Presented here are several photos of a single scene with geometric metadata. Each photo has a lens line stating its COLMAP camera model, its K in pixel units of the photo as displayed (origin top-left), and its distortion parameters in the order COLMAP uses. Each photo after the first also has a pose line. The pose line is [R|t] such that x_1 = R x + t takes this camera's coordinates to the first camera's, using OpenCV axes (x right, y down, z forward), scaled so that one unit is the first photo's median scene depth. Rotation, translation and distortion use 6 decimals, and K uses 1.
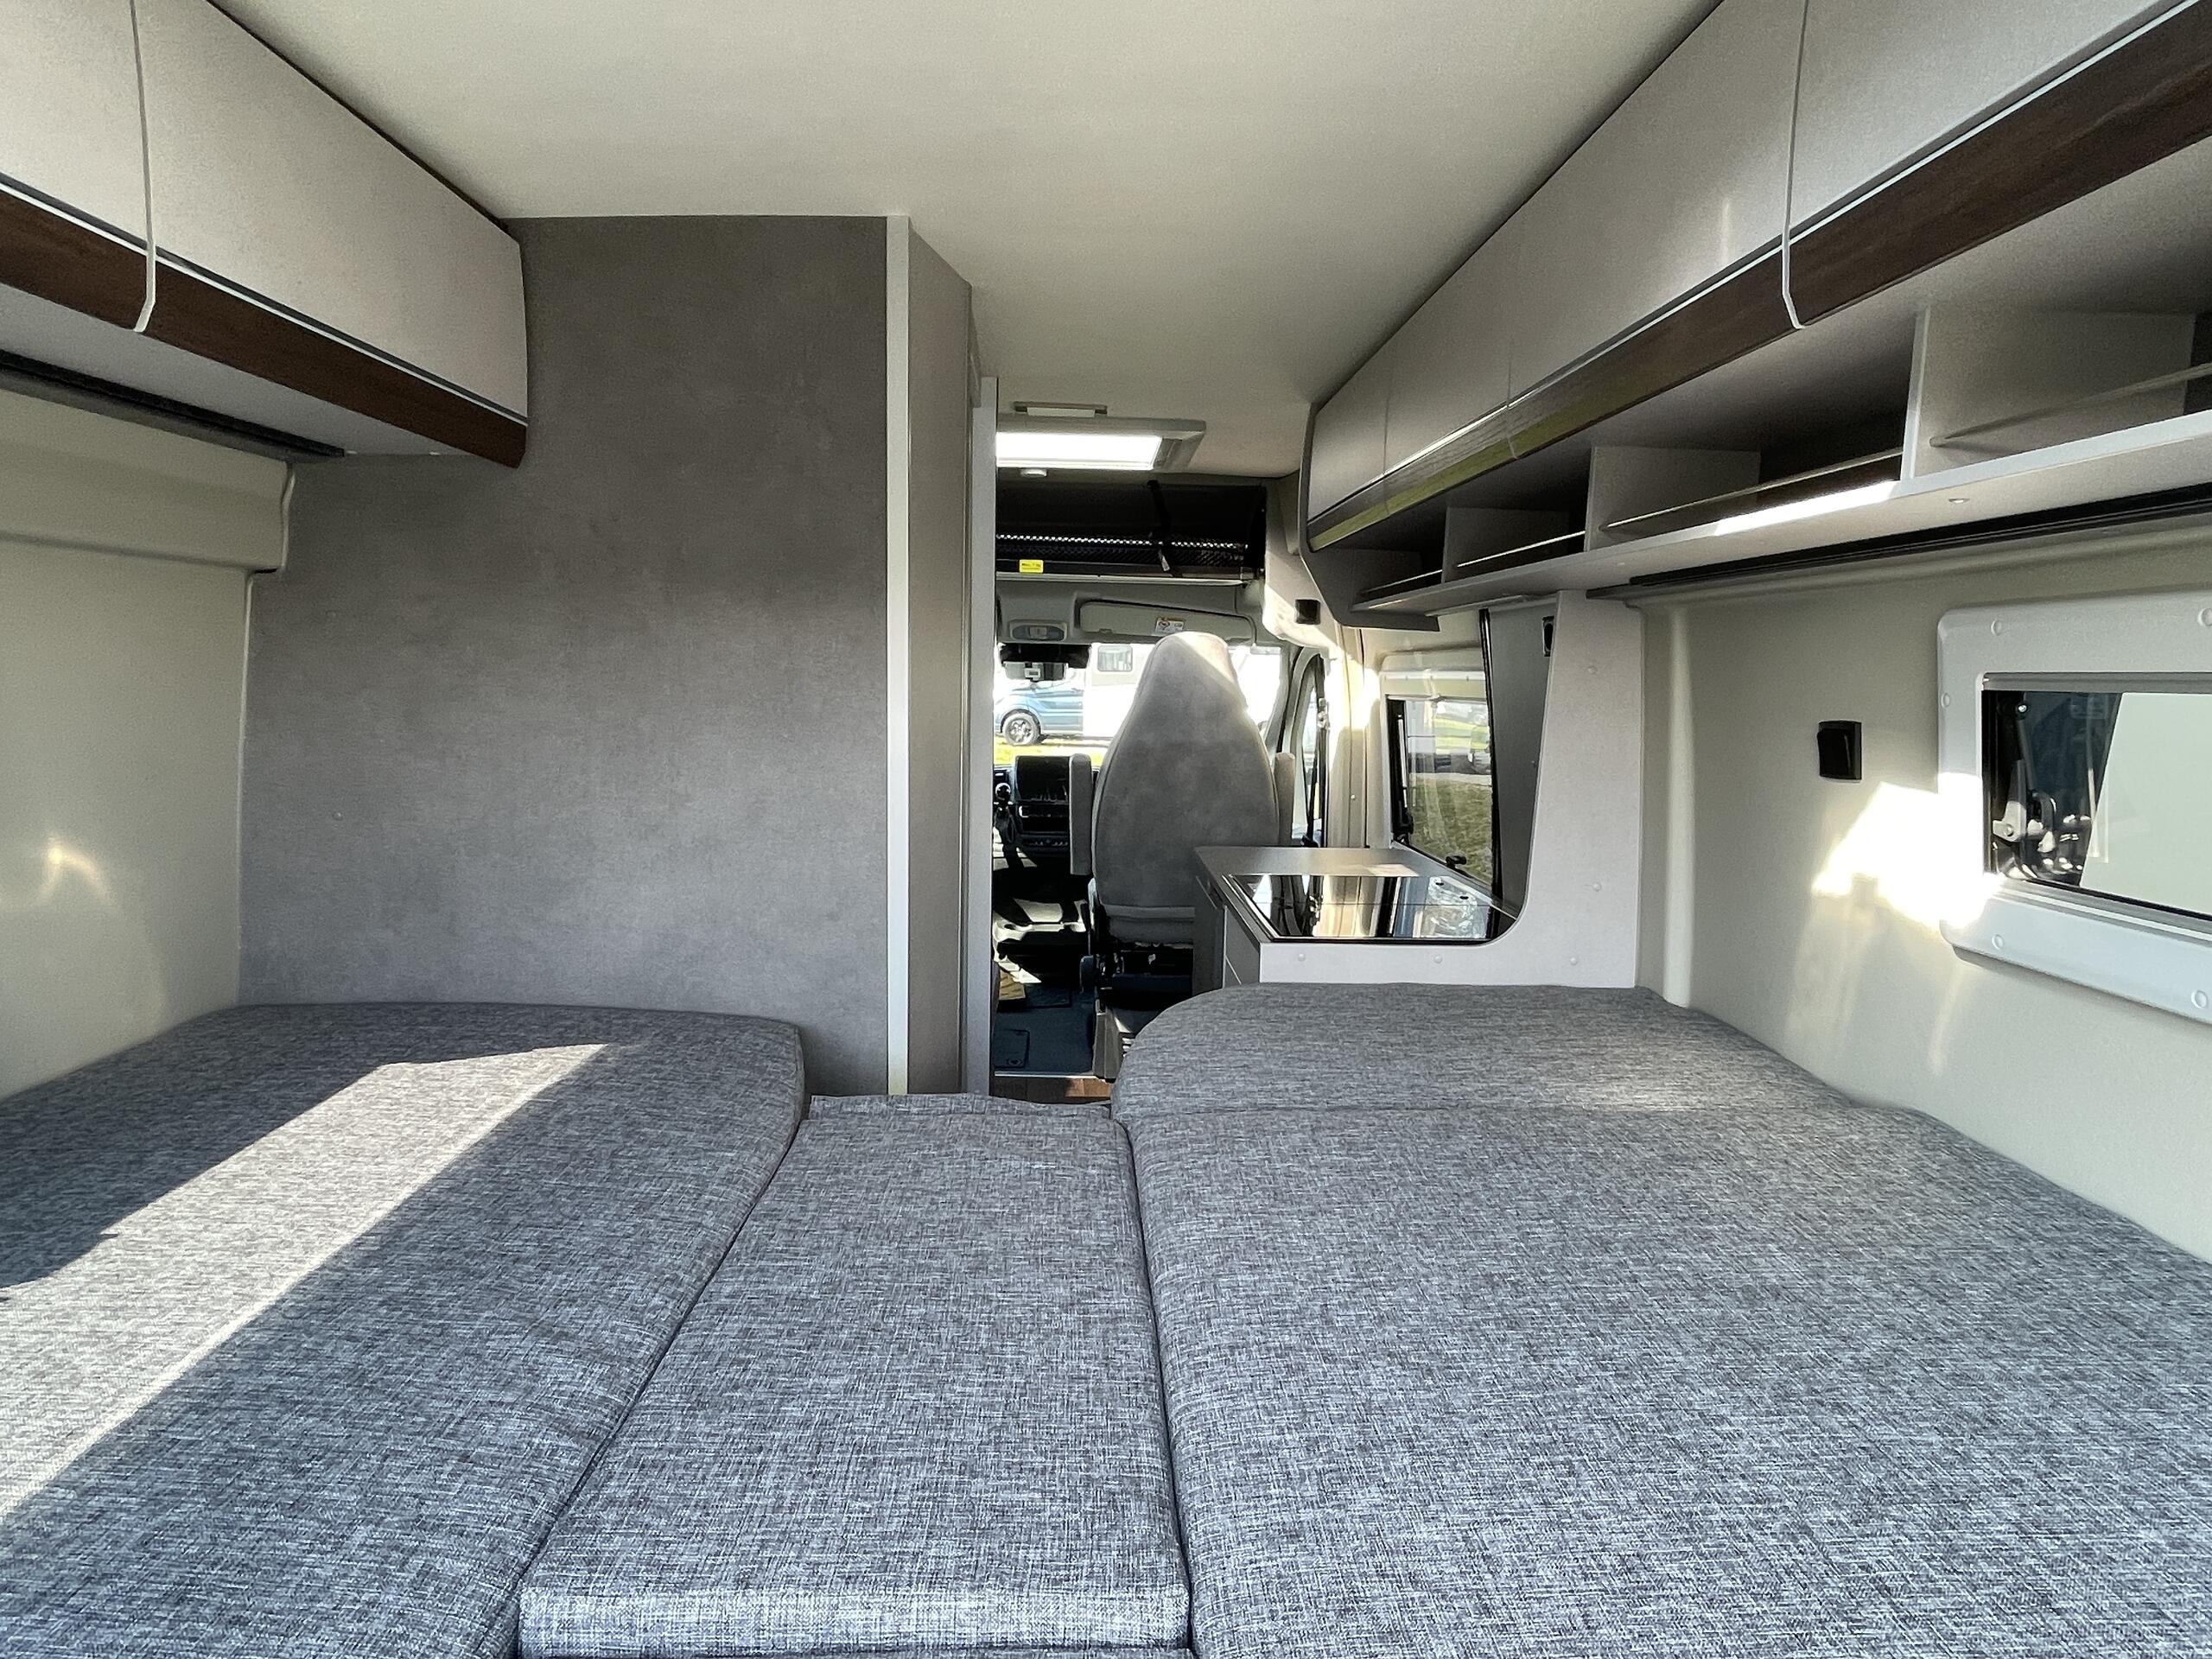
lens RADIAL K [[1235.1, 0, 1097.3], [0, 1235.1, 837.0], [0, 0, 1]] dist [0.000041, -0.004008]
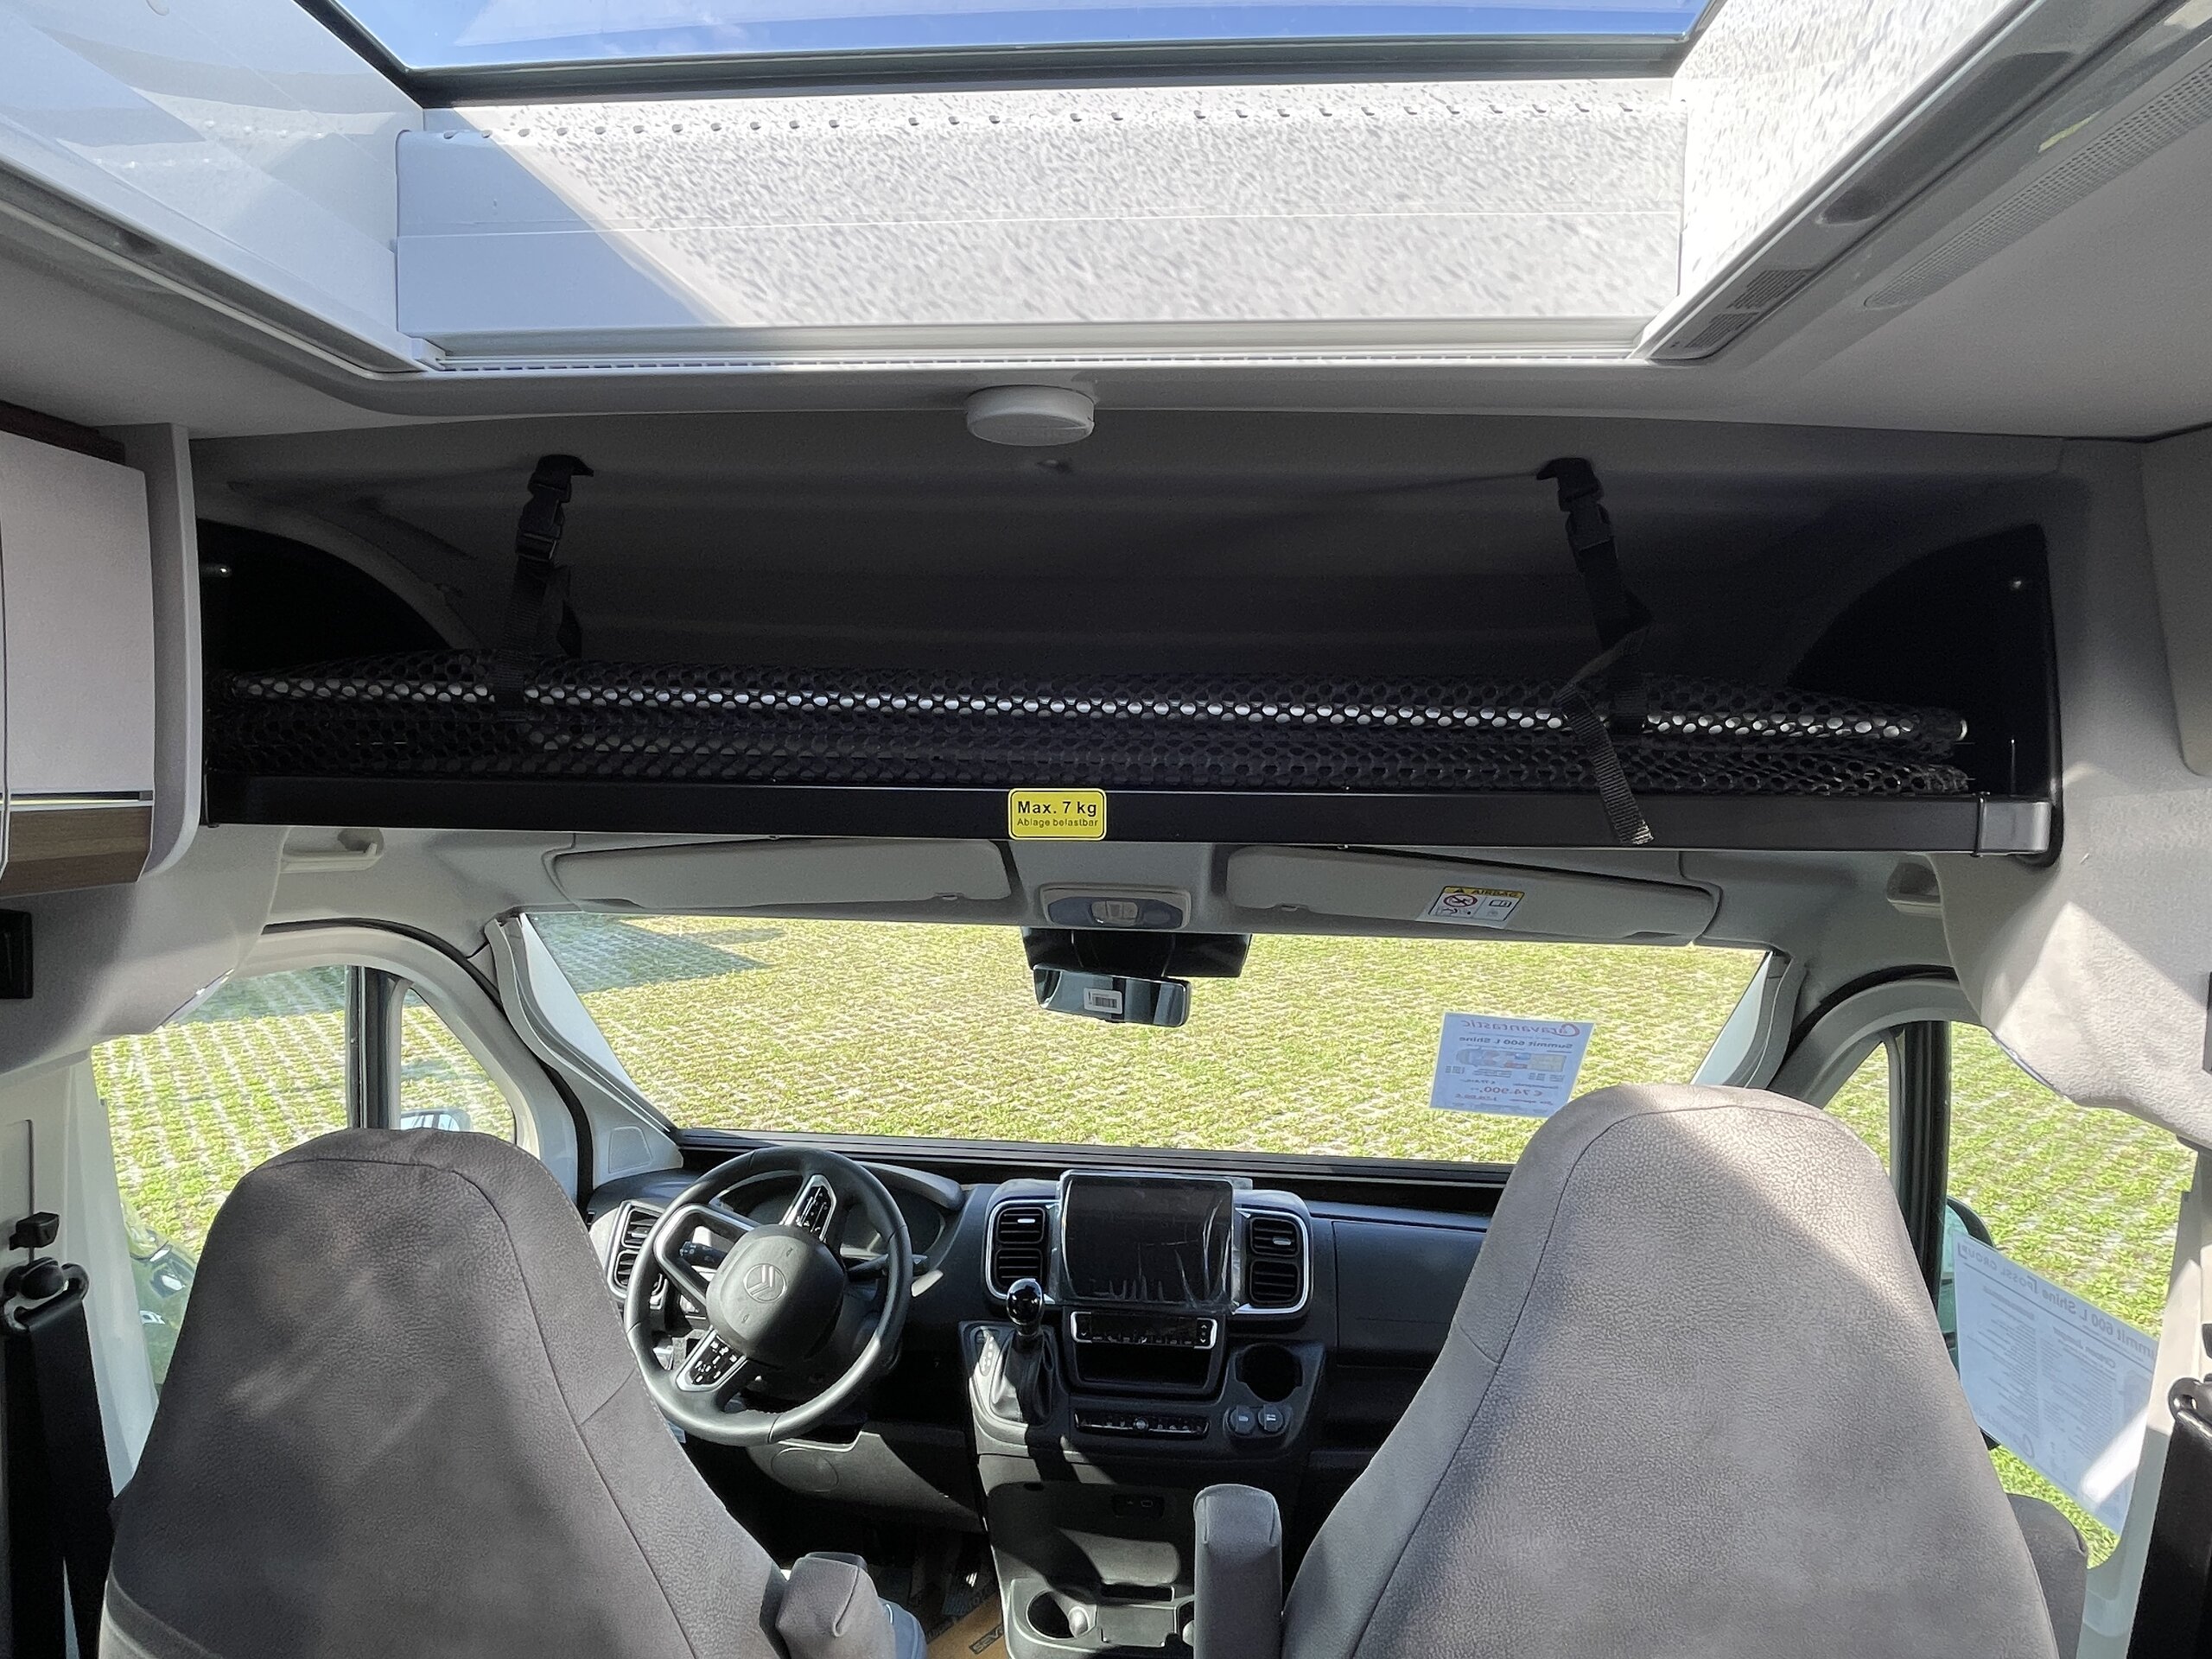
lens RADIAL K [[1236.3, 0, 1094.9], [0, 1236.3, 844.6], [0, 0, 1]] dist [-0.004257, 0.000296]
pose [[0.994971, 0.004902, -0.100041, -0.019706], [-0.010601, 0.998345, -0.056518, -0.198769], [0.099598, 0.057295, 0.993377, 0.748334]]
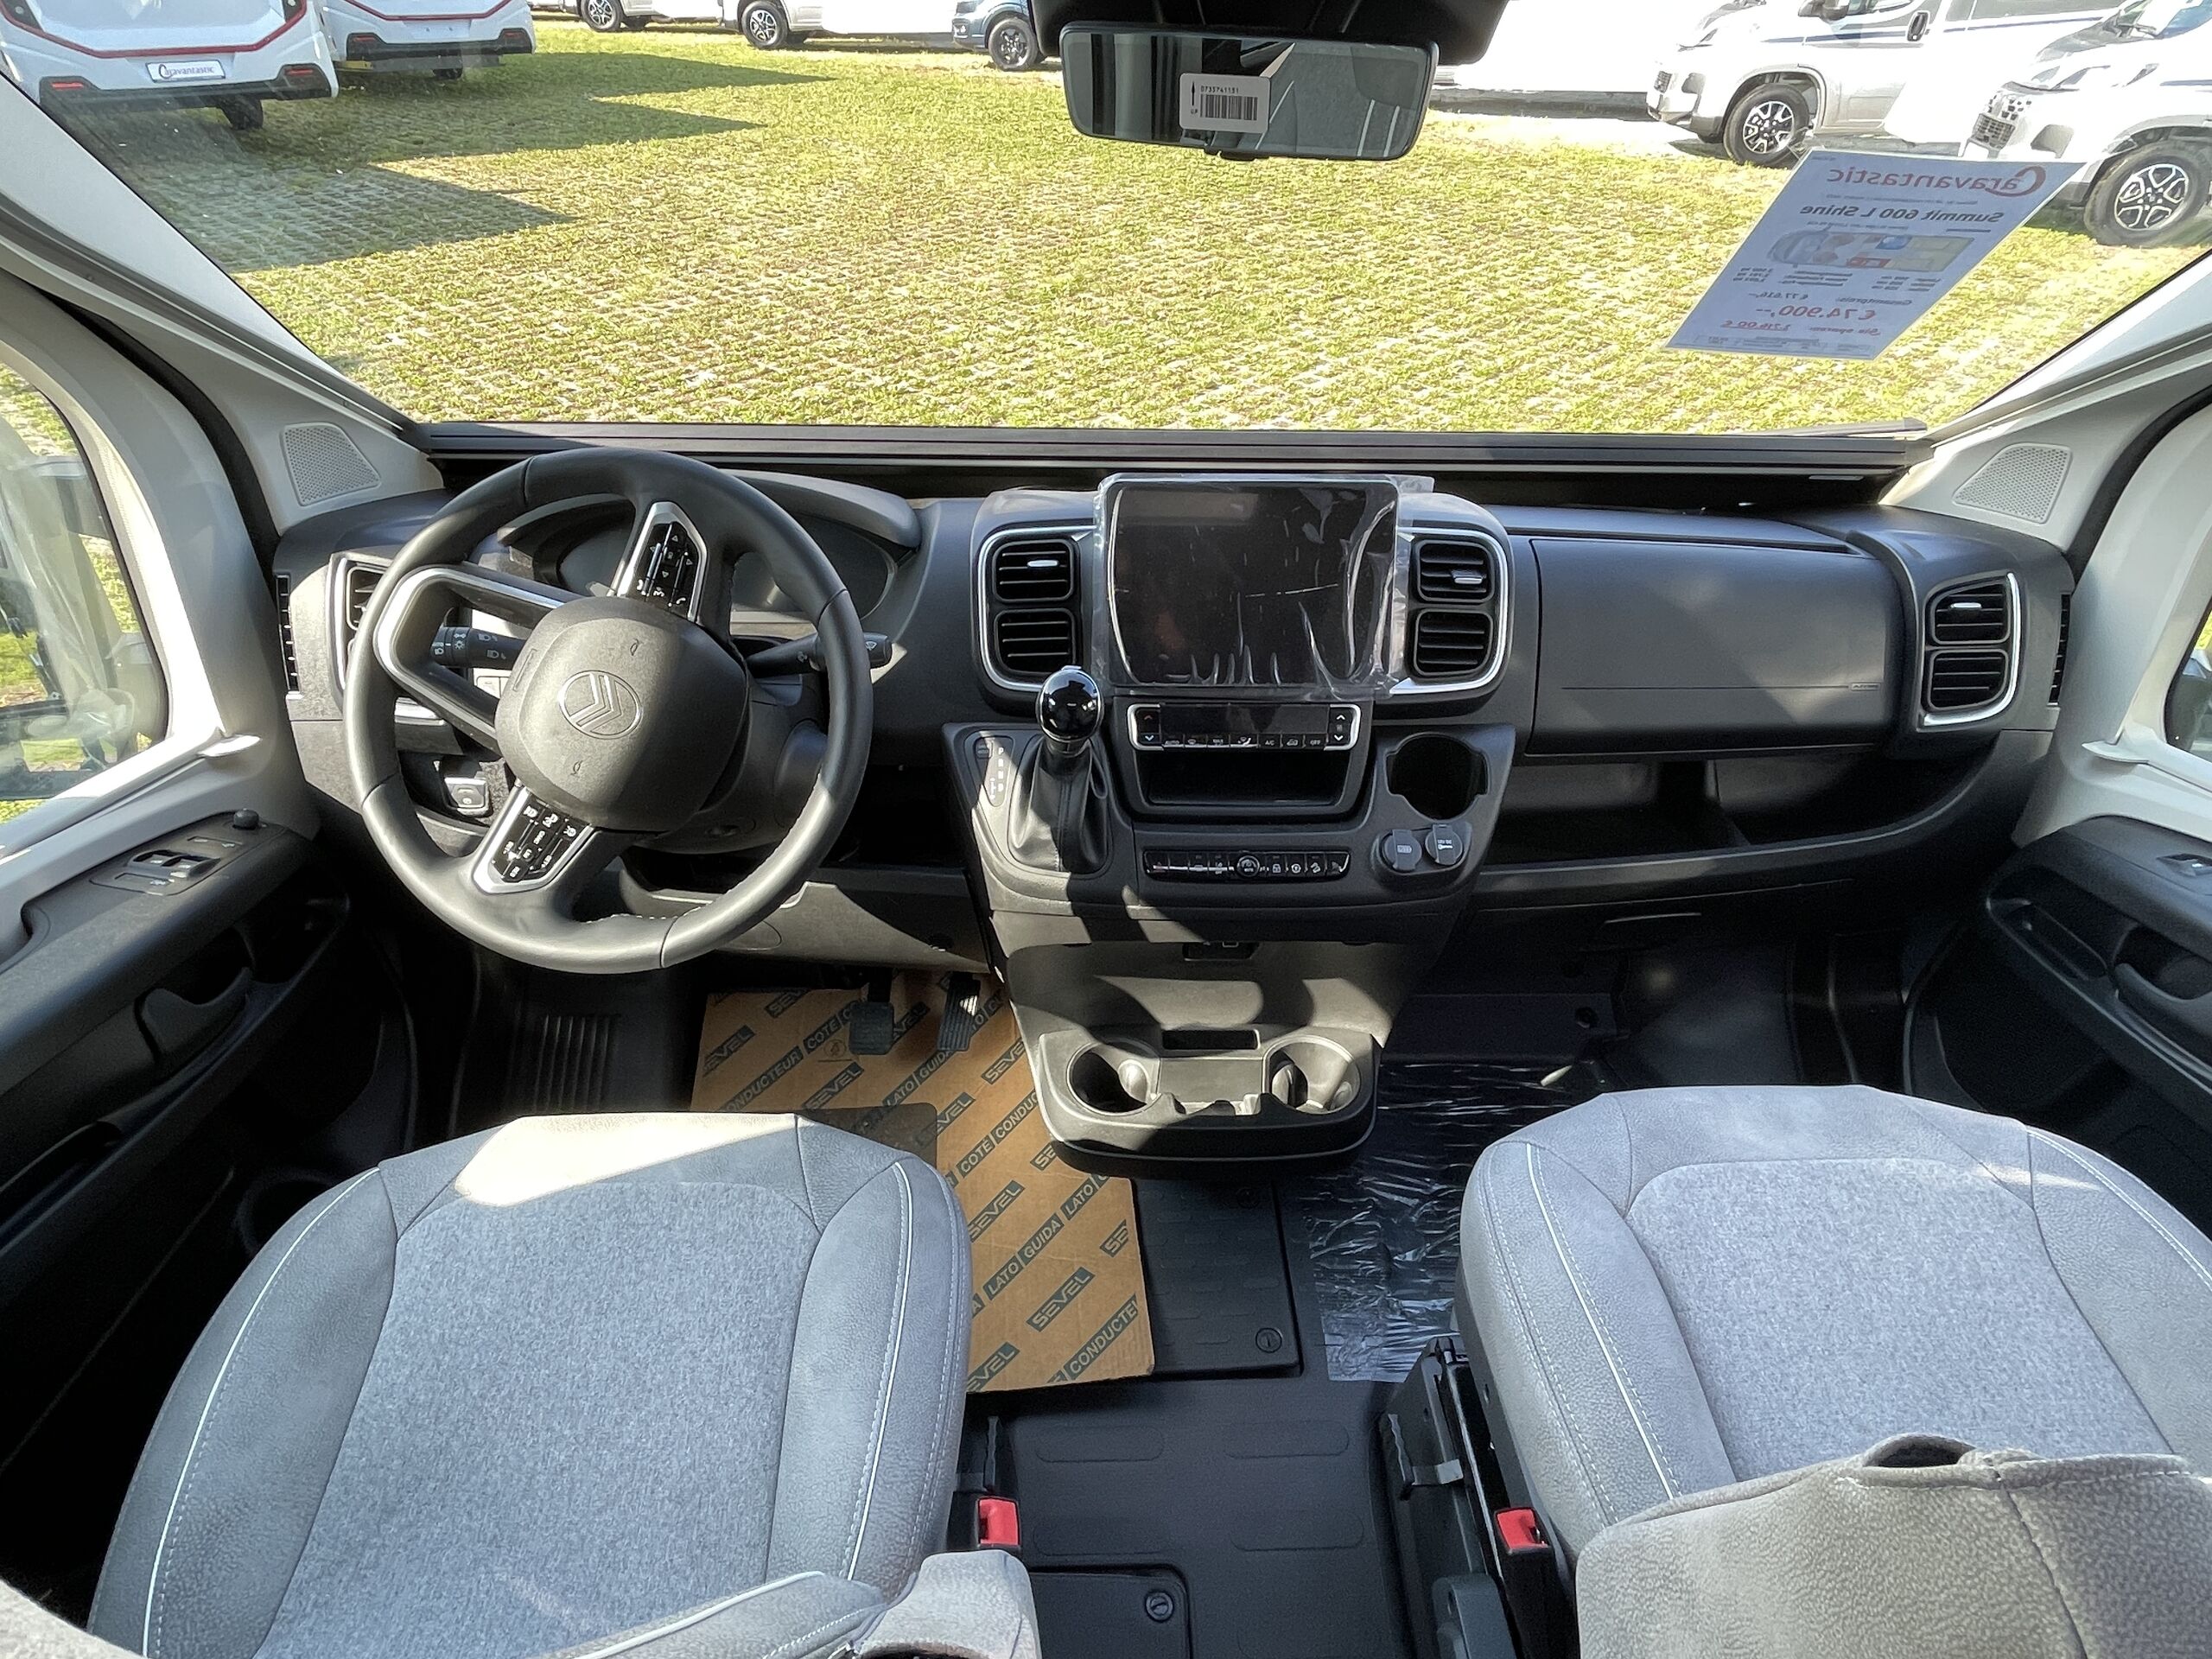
lens RADIAL K [[1226.6, 0, 1095.7], [0, 1226.6, 833.9], [0, 0, 1]] dist [0.019620, -0.033609]
pose [[0.999988, -0.004601, 0.001643, -0.089587], [0.003253, 0.877969, 0.478706, -0.155043], [-0.003645, -0.478695, 0.877974, 0.979143]]
